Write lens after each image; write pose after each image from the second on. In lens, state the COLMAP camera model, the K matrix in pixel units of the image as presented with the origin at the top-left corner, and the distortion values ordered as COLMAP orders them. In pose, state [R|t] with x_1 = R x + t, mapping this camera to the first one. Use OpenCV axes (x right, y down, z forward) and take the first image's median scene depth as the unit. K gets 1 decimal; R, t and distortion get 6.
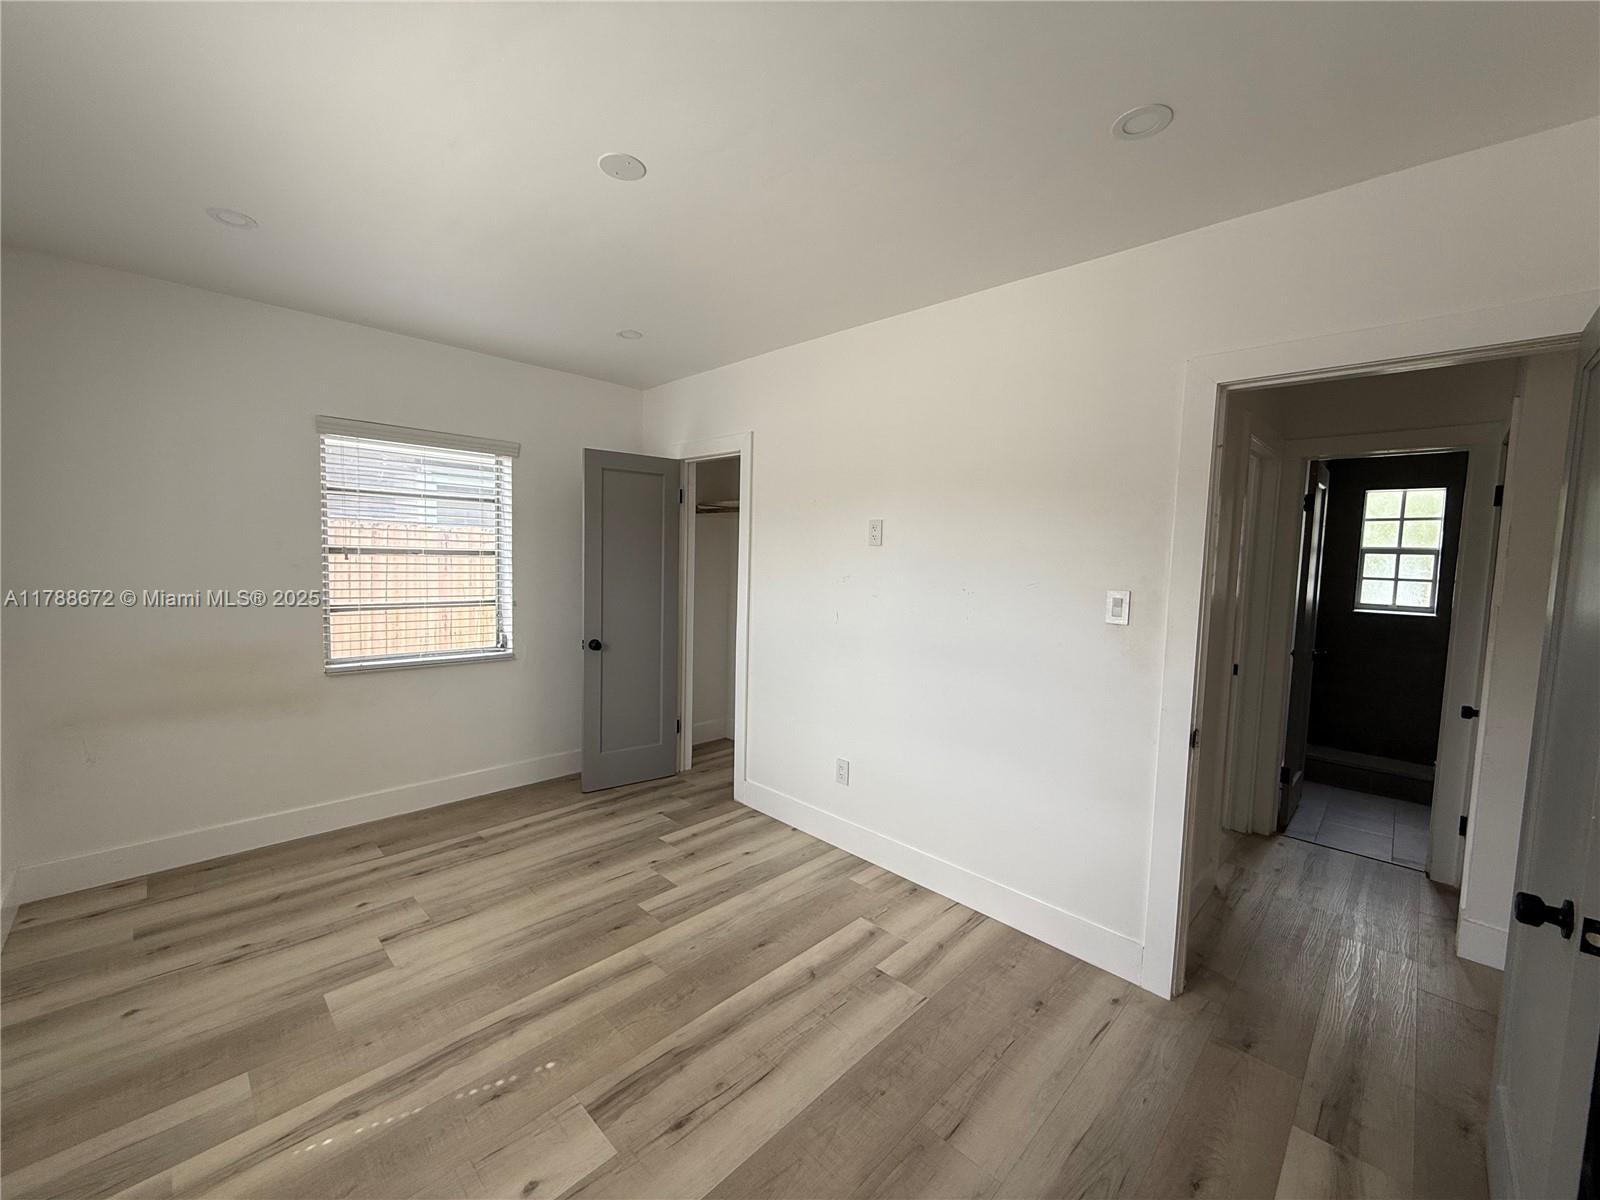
lens RADIAL K [[636.8, 0, 793.0], [0, 636.8, 599.3], [0, 0, 1]] dist [-0.000252, 0.000267]
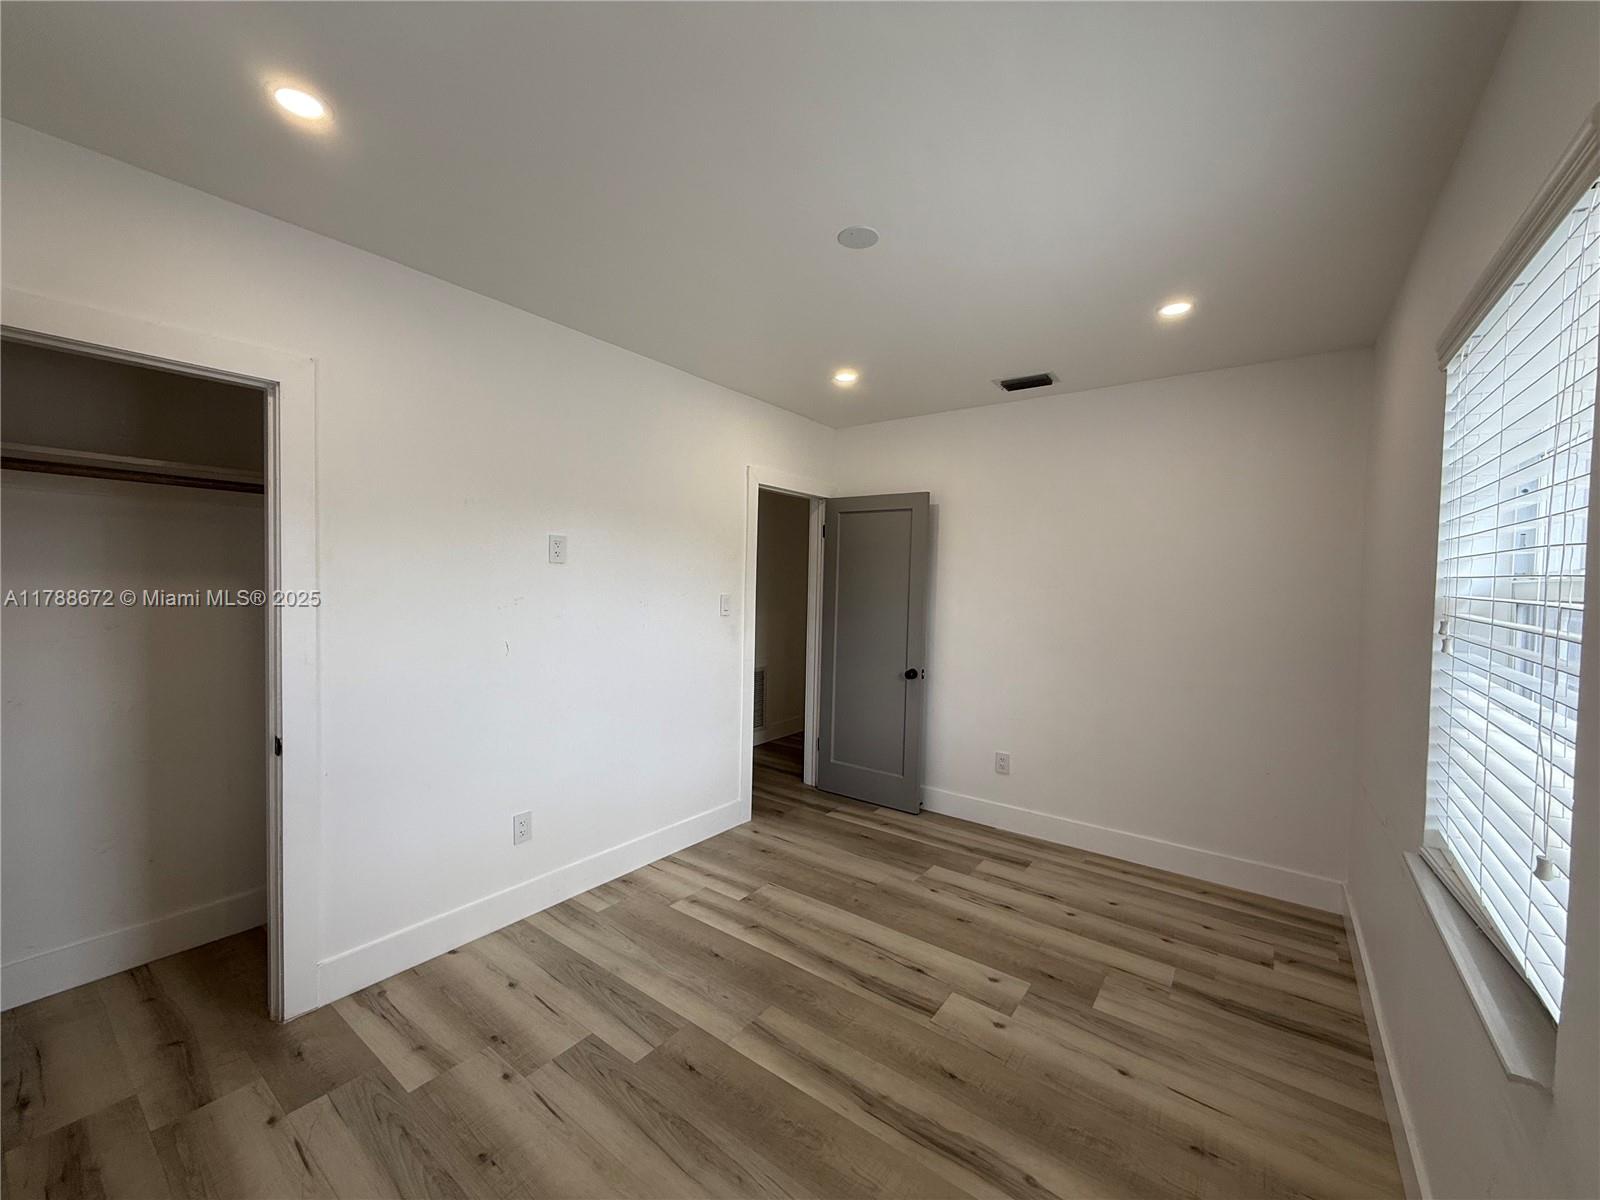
lens RADIAL K [[639.0, 0, 795.7], [0, 639.0, 597.0], [0, 0, 1]] dist [0.007610, 0.000021]
pose [[-0.139732, -0.056147, 0.988596, -0.971461], [0.048610, 0.996798, 0.063484, -0.087824], [-0.988995, 0.056927, -0.136555, 0.898005]]
